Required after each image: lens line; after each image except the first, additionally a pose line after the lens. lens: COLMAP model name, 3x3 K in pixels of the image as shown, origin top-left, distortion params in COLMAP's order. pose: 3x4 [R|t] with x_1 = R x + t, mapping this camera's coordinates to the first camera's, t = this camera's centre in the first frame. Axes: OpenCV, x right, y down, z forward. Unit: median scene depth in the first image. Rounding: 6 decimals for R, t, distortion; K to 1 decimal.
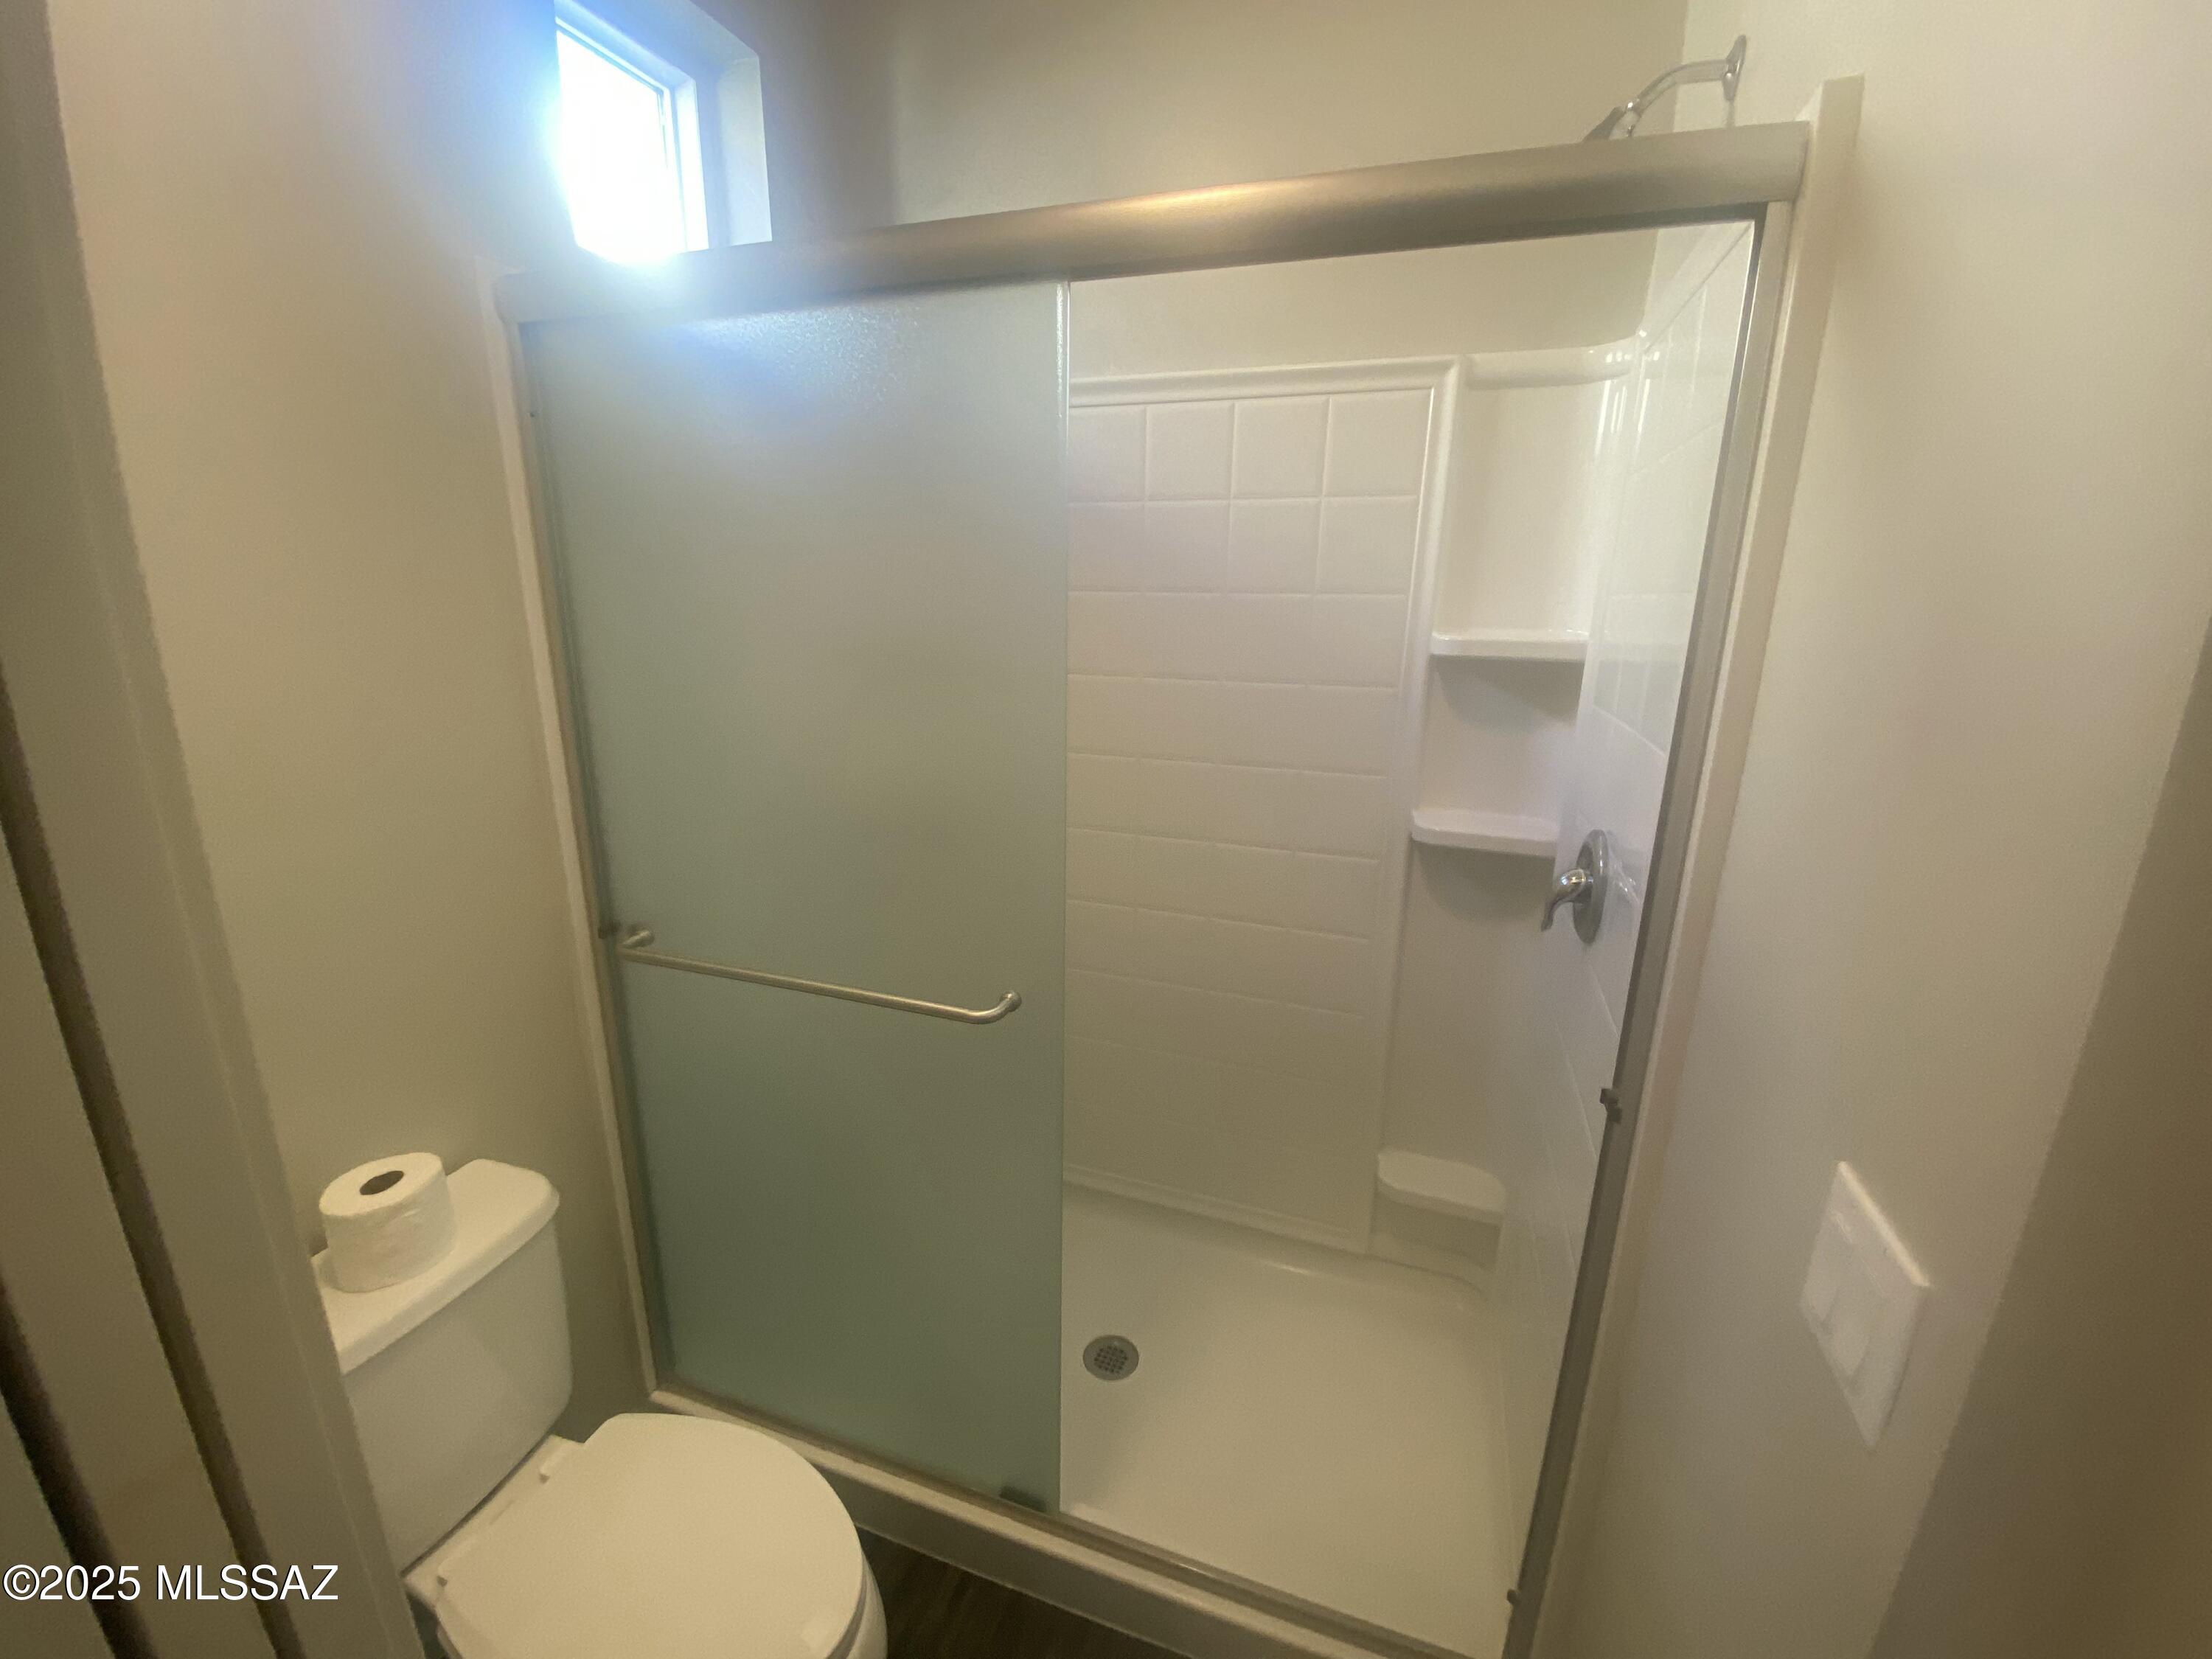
lens RADIAL K [[901.6, 0, 1109.7], [0, 901.6, 833.3], [0, 0, 1]] dist [-0.023683, -0.001640]
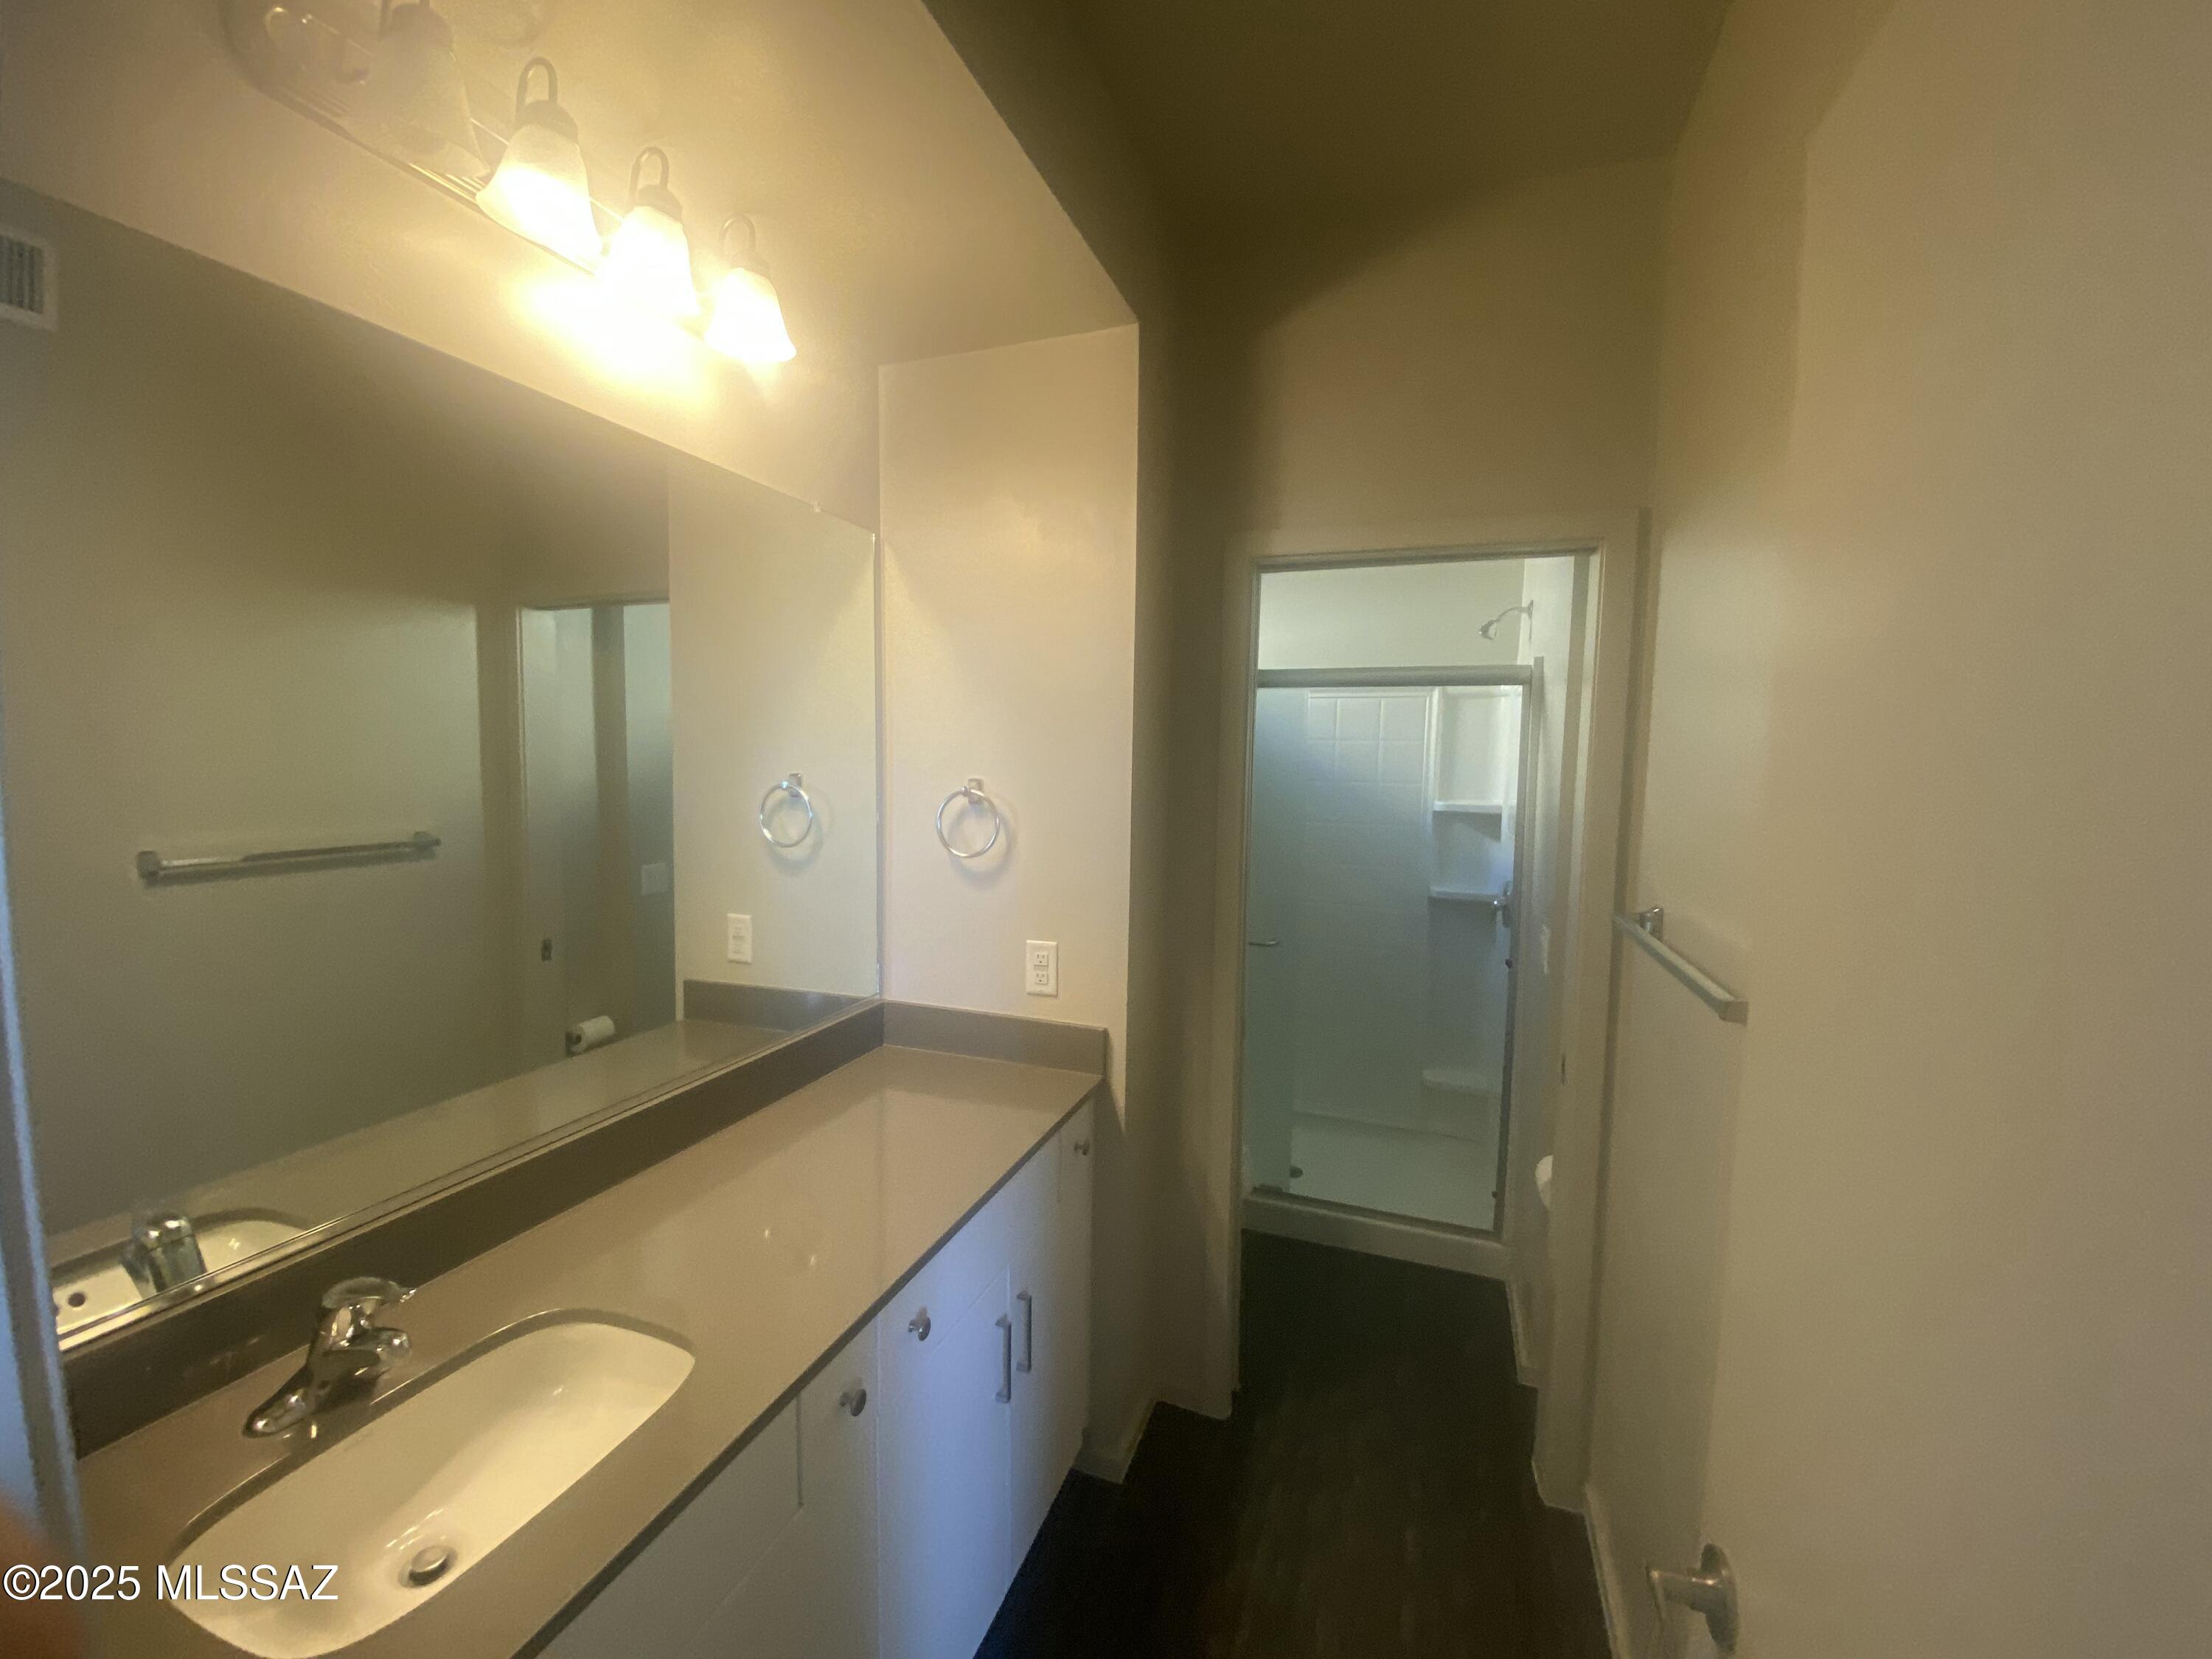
lens RADIAL K [[901.6, 0, 1098.0], [0, 901.6, 831.7], [0, 0, 1]] dist [-0.023683, -0.001640]
pose [[0.999884, 0.002857, -0.014980, -0.472432], [-0.005510, 0.983621, -0.180165, 0.275091], [0.014220, 0.180227, 0.983522, -1.274809]]
